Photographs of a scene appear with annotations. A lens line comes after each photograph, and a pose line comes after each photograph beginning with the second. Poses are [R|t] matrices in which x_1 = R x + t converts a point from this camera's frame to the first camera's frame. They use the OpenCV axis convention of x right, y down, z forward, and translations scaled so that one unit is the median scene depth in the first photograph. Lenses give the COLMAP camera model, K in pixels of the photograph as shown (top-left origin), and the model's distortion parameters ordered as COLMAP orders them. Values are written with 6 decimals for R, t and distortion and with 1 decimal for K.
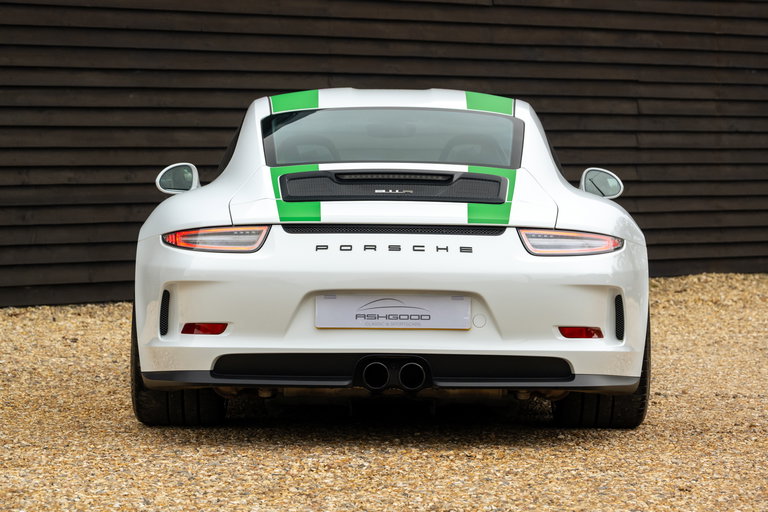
lens RADIAL K [[2708.1, 0, 384.0], [0, 2708.1, 256.0], [0, 0, 1]] dist [0.118422, -0.684472]
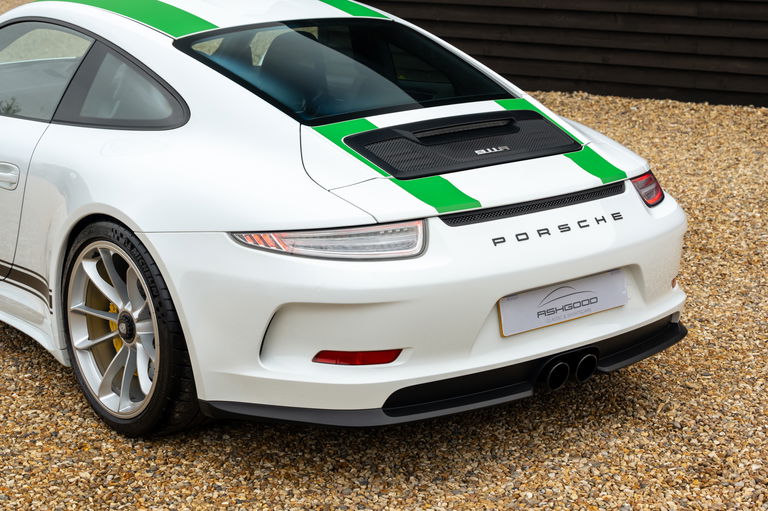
lens RADIAL K [[1557.0, 0, 384.0], [0, 1557.0, 255.5], [0, 0, 1]] dist [-0.007827, -0.036043]
pose [[0.764648, -0.172173, 0.621023, -0.342119], [0.033243, 0.972906, 0.228798, -0.107570], [-0.643590, -0.154305, 0.749654, 0.654669]]
